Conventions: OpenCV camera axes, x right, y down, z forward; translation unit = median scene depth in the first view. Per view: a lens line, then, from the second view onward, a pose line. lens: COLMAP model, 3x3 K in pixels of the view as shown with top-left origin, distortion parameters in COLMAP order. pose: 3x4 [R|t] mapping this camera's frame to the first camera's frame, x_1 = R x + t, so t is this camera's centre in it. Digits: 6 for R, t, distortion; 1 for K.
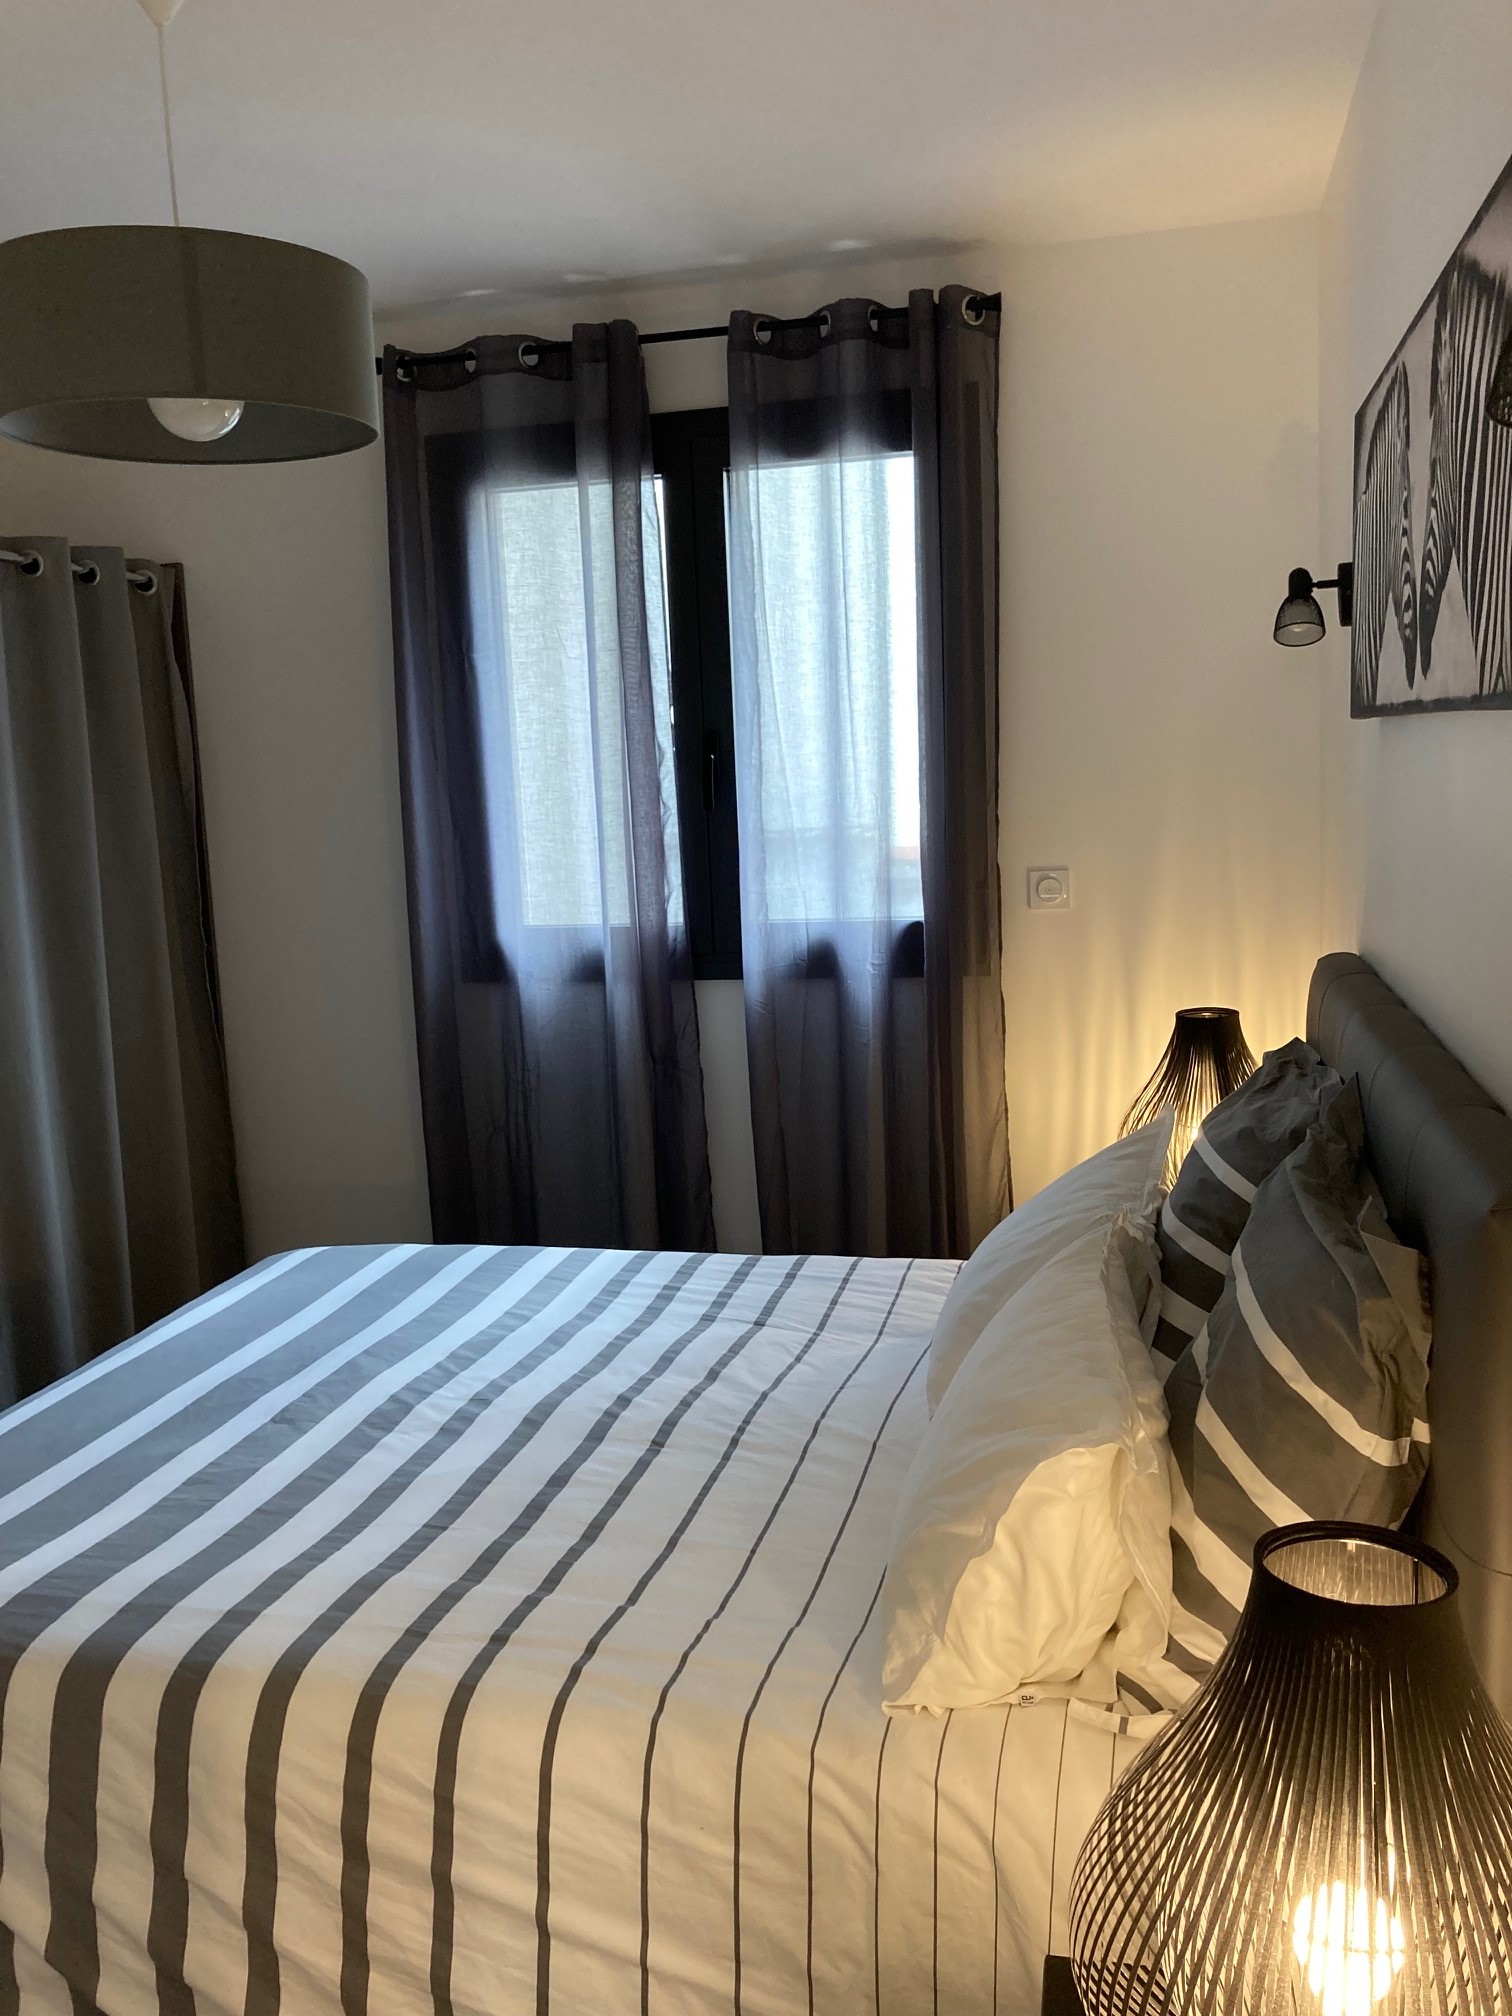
lens RADIAL K [[1660.0, 0, 756.0], [0, 1660.0, 1008.0], [0, 0, 1]] dist [0.053985, -0.010056]
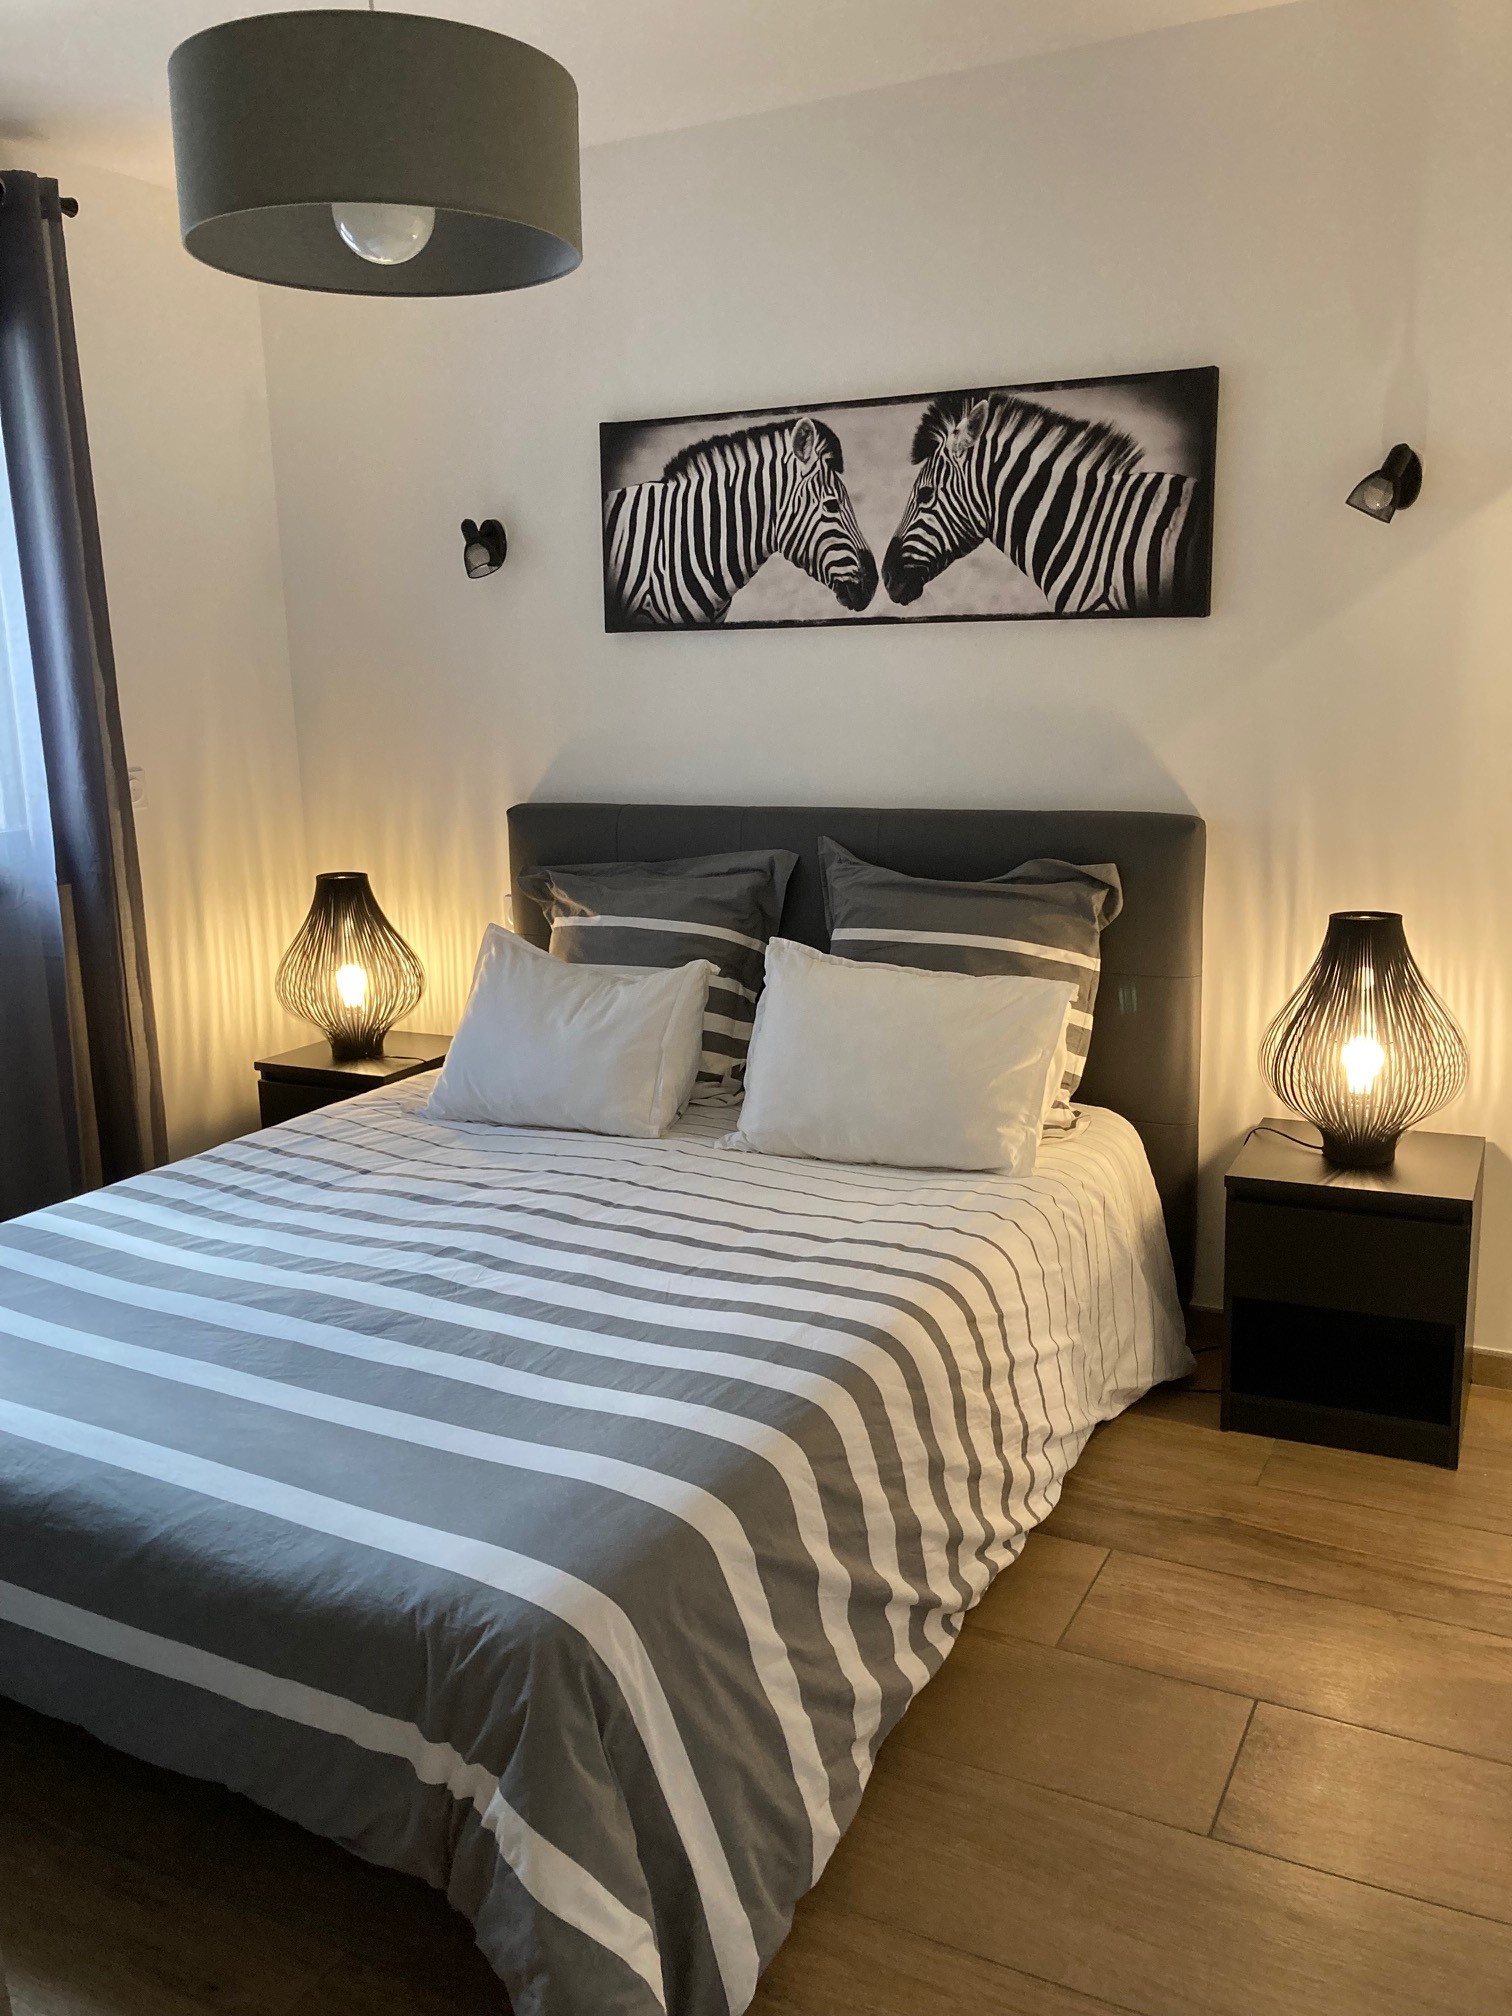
lens RADIAL K [[1660.0, 0, 756.0], [0, 1660.0, 1008.0], [0, 0, 1]] dist [0.053985, -0.010056]
pose [[0.239038, -0.176559, 0.954823, -1.063880], [0.156966, 0.977423, 0.141442, -0.029225], [-0.958239, 0.116065, 0.261356, 0.513439]]
